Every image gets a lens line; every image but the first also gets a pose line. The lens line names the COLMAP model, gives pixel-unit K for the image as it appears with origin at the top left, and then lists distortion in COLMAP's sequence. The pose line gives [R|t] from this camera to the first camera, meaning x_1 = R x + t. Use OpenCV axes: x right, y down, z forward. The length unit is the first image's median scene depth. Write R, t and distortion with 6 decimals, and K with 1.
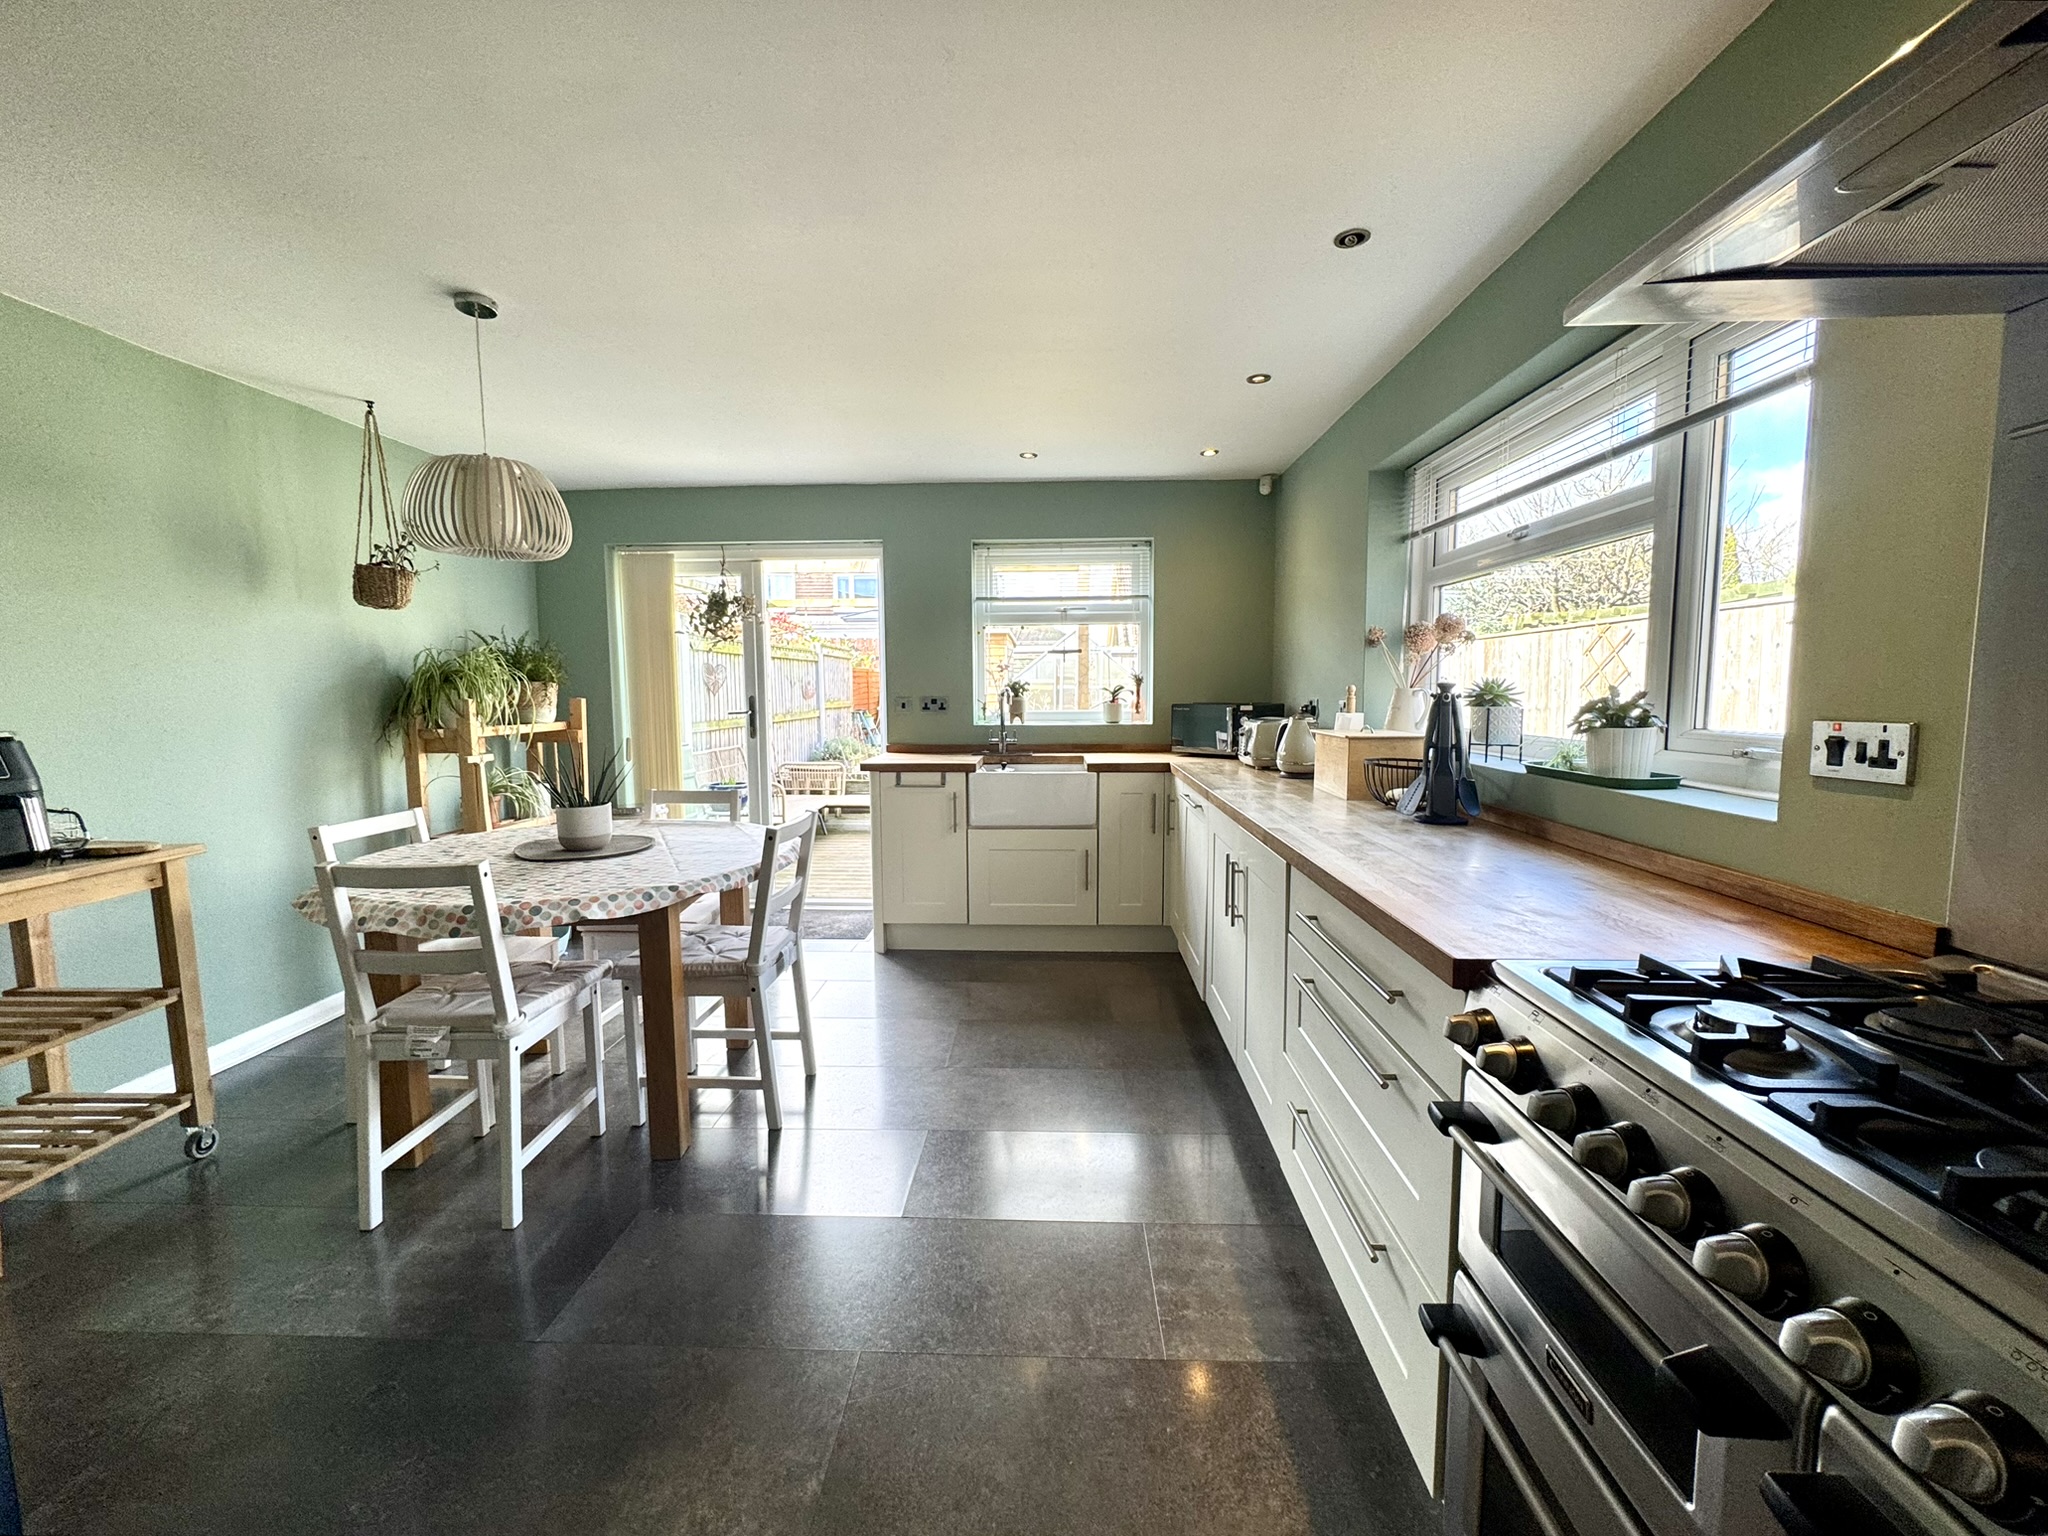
lens RADIAL K [[838.0, 0, 1025.7], [0, 838.0, 763.8], [0, 0, 1]] dist [-0.003505, 0.000300]
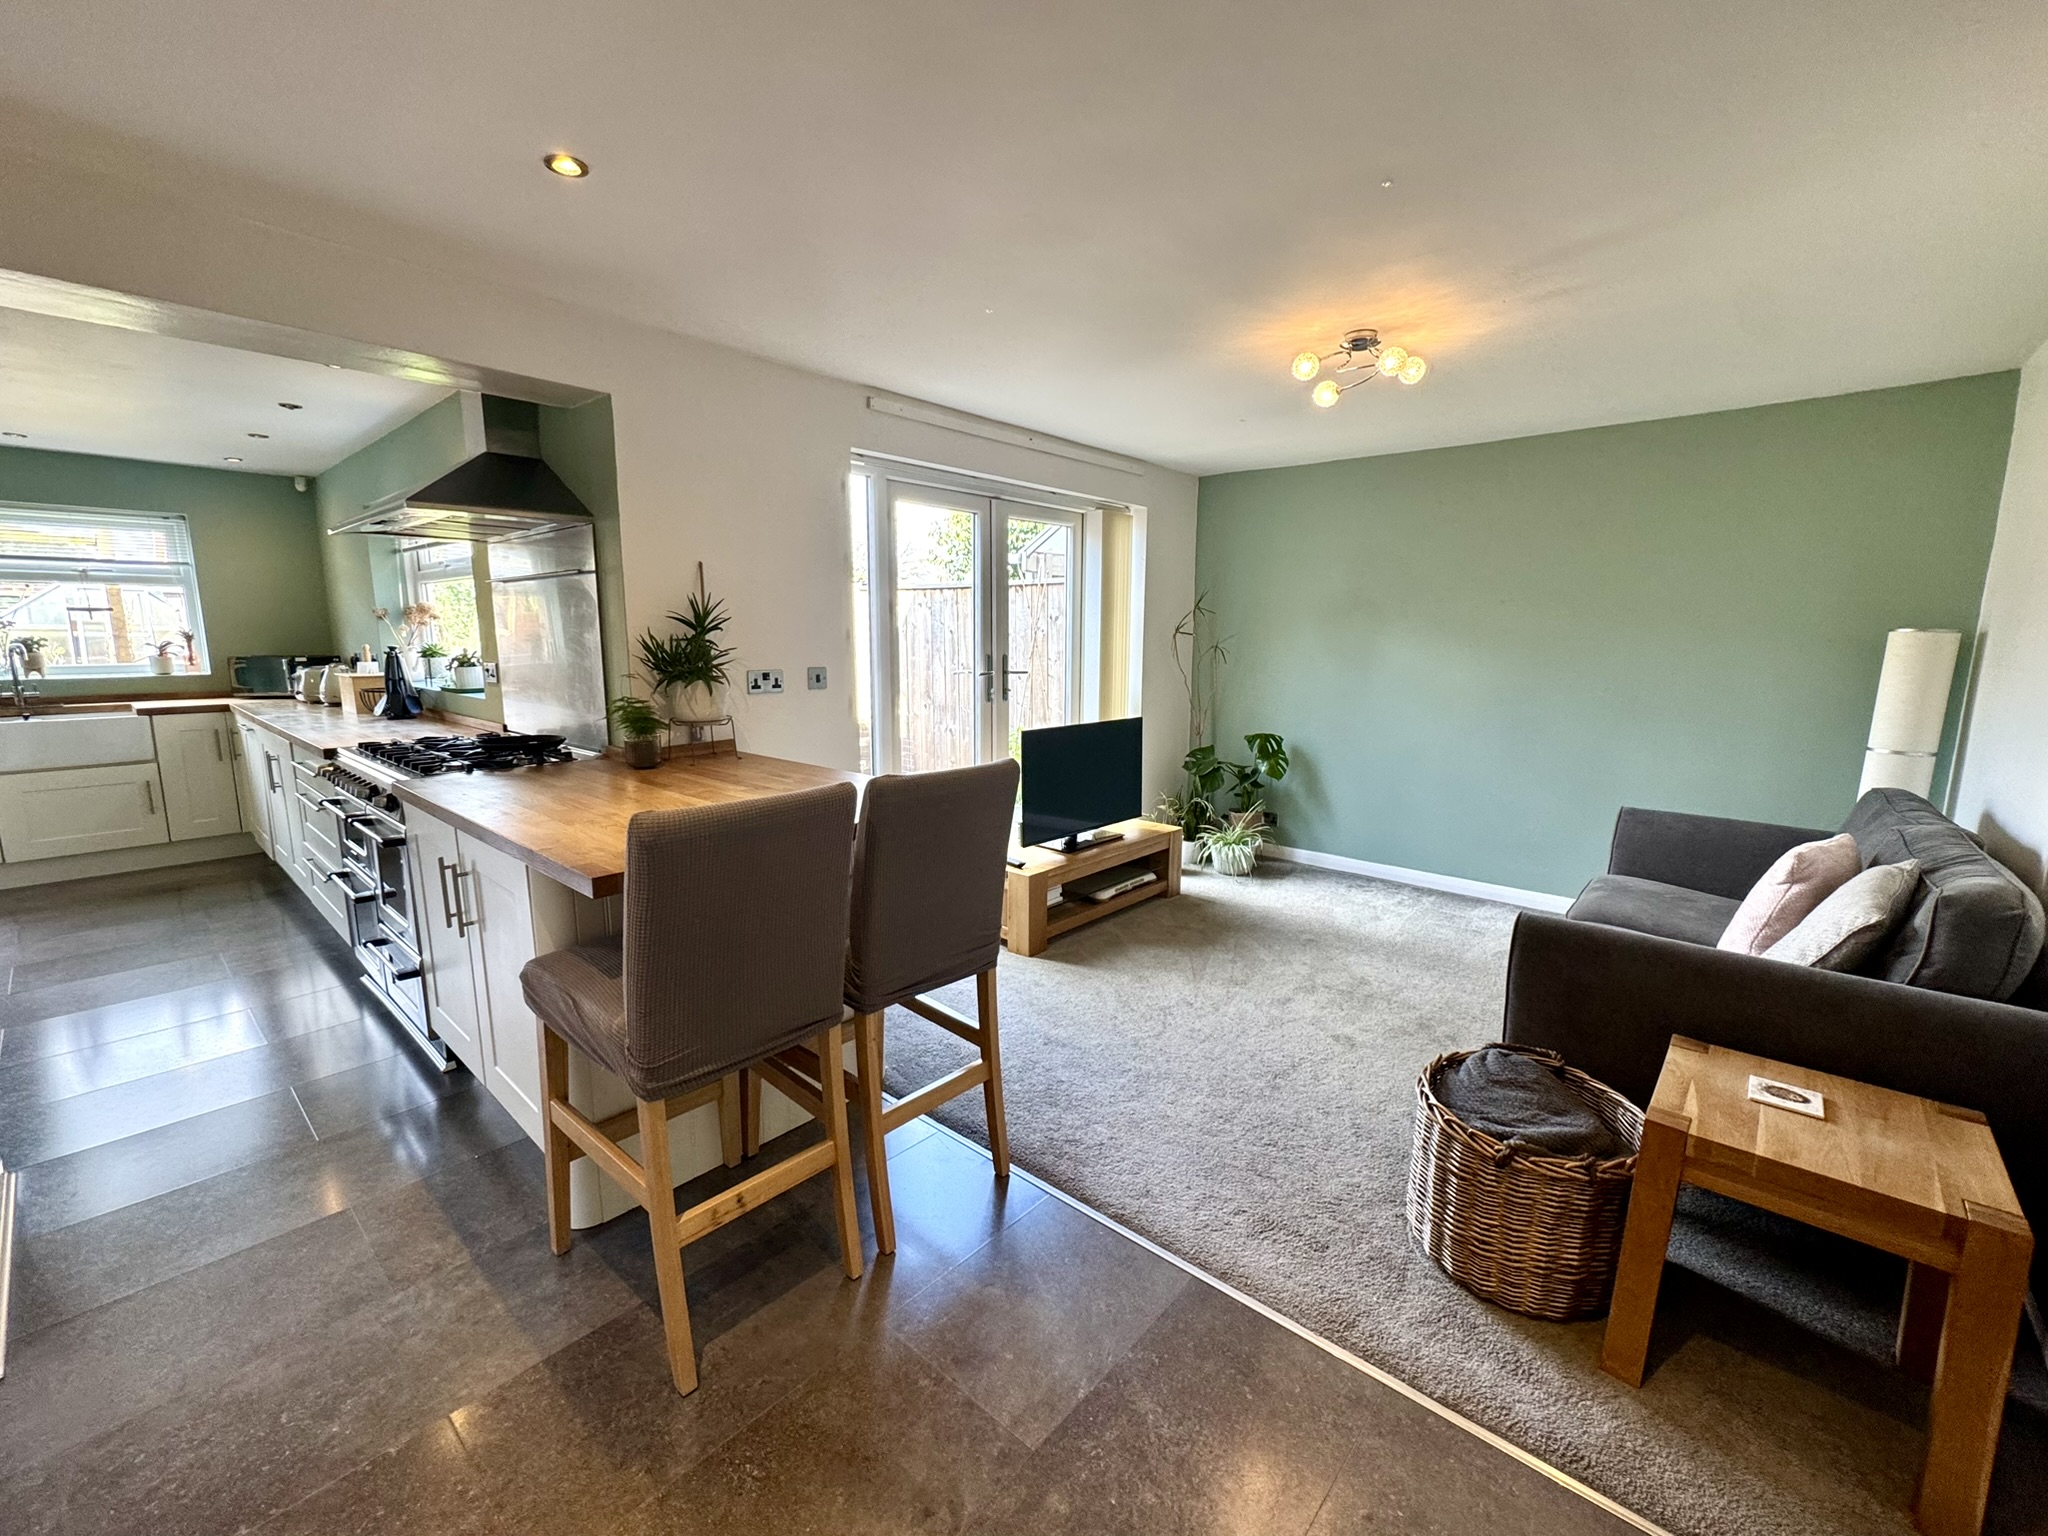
lens RADIAL K [[838.0, 0, 1017.0], [0, 838.0, 769.8], [0, 0, 1]] dist [-0.003505, 0.000300]
pose [[0.636643, -0.117243, 0.762194, -0.044270], [0.062274, 0.992963, 0.100725, 0.044220], [-0.768640, -0.016661, 0.639465, -0.721455]]
